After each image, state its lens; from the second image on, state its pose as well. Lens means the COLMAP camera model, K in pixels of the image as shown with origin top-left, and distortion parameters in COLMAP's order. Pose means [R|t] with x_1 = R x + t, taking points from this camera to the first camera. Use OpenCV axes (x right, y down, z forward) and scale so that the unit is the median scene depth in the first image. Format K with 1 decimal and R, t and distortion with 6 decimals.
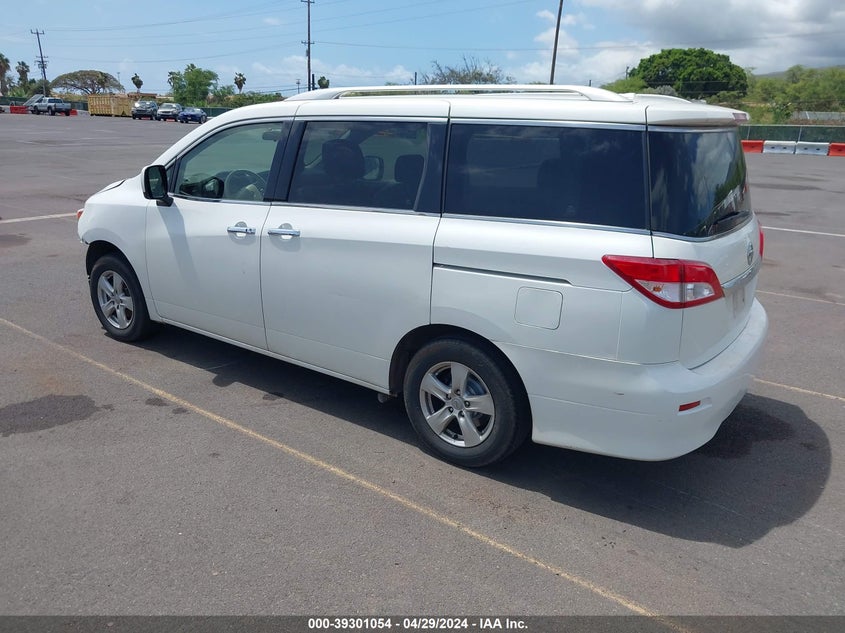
lens RADIAL K [[642.6, 0, 422.5], [0, 642.6, 316.5], [0, 0, 1]] dist [0.002447, 0.002053]
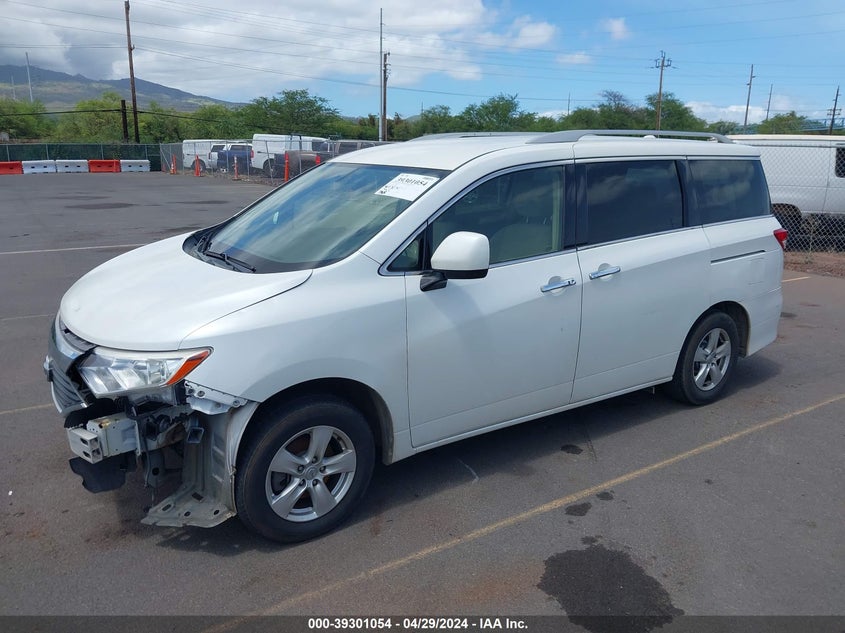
lens RADIAL K [[689.2, 0, 422.5], [0, 689.2, 316.5], [0, 0, 1]] dist [0.004004, -0.071526]
pose [[0.355923, -0.251574, 0.900016, -1.184414], [0.282033, 0.947094, 0.153199, -0.283349], [-0.890941, 0.199308, 0.408045, 0.751579]]
